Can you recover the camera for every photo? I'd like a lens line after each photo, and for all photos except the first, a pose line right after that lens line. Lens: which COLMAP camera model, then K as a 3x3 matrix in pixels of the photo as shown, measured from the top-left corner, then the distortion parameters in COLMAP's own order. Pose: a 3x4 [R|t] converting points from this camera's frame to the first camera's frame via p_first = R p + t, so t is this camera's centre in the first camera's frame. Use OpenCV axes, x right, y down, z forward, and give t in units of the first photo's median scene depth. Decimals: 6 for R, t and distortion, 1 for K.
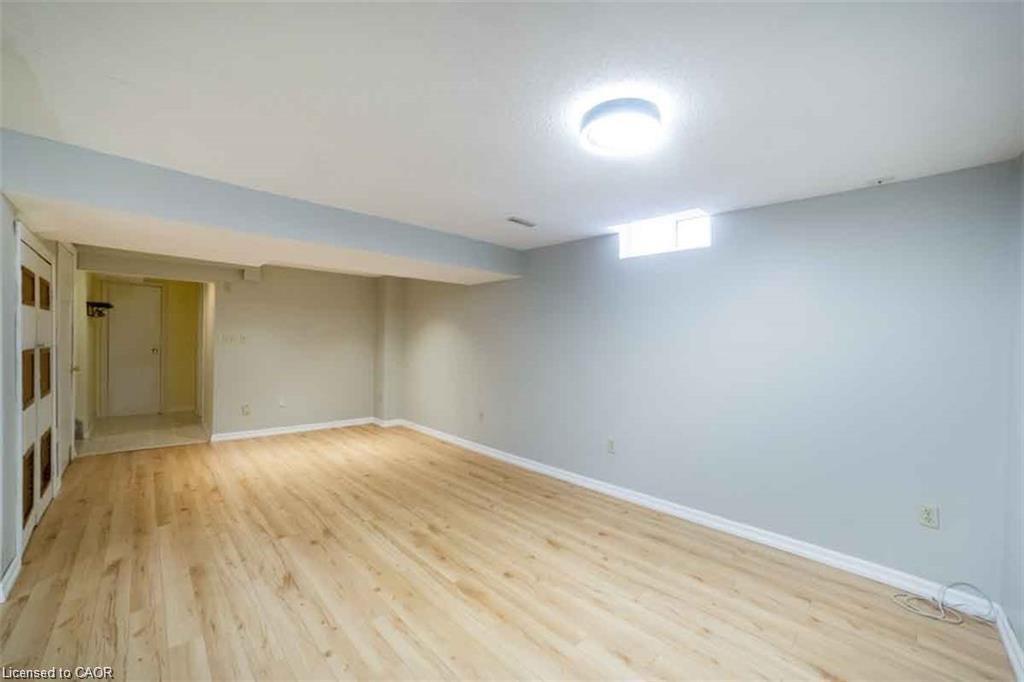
lens RADIAL K [[404.4, 0, 507.6], [0, 404.4, 338.6], [0, 0, 1]] dist [-0.049610, 0.025949]
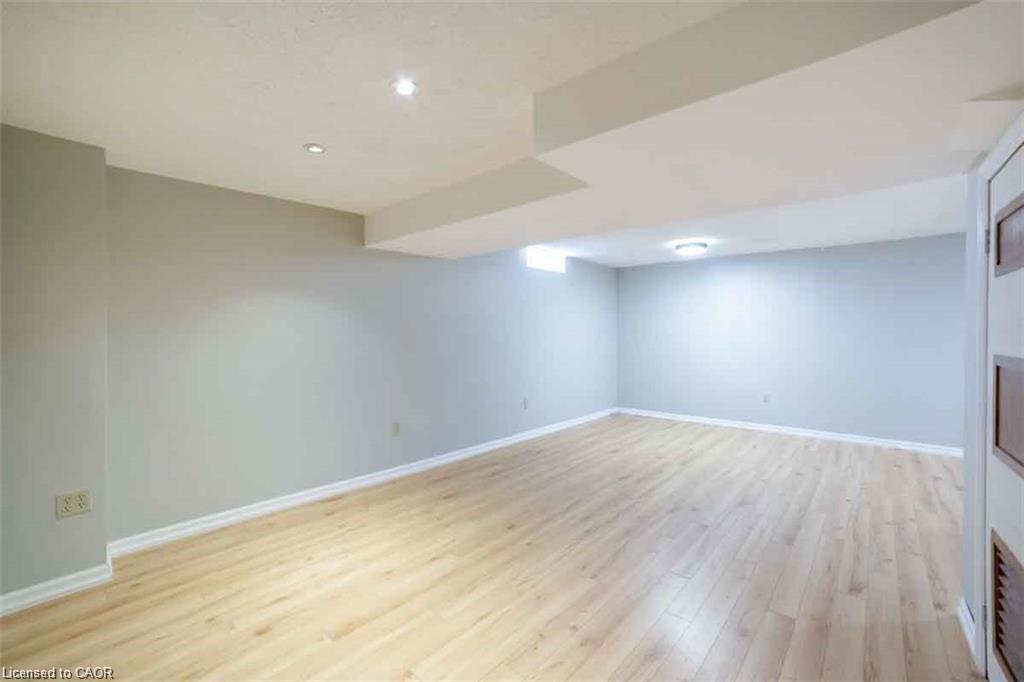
lens RADIAL K [[416.2, 0, 508.0], [0, 416.2, 345.7], [0, 0, 1]] dist [-0.048394, 0.018208]
pose [[-0.078326, -0.048388, 0.995753, -1.372111], [-0.011459, 0.998799, 0.047635, -0.000418], [-0.996862, -0.007680, -0.078787, 1.407507]]
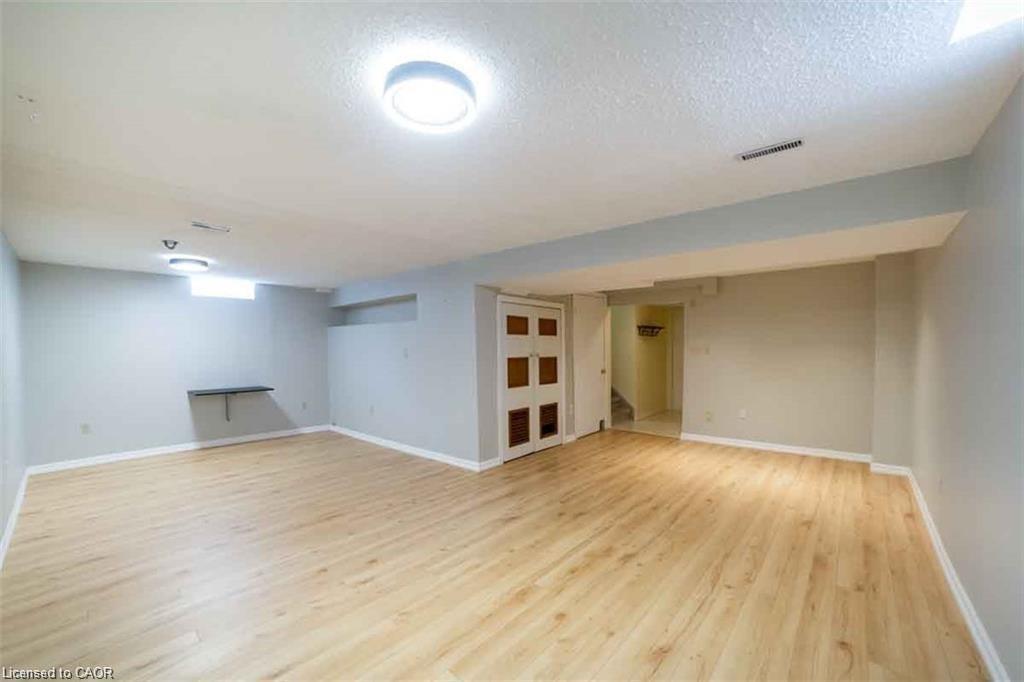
lens RADIAL K [[416.2, 0, 508.0], [0, 416.2, 345.7], [0, 0, 1]] dist [-0.048394, 0.018208]
pose [[0.107115, -0.030224, -0.993787, 0.681936], [0.017813, 0.999436, -0.028475, 0.021295], [0.994087, -0.014652, 0.107593, 0.610823]]
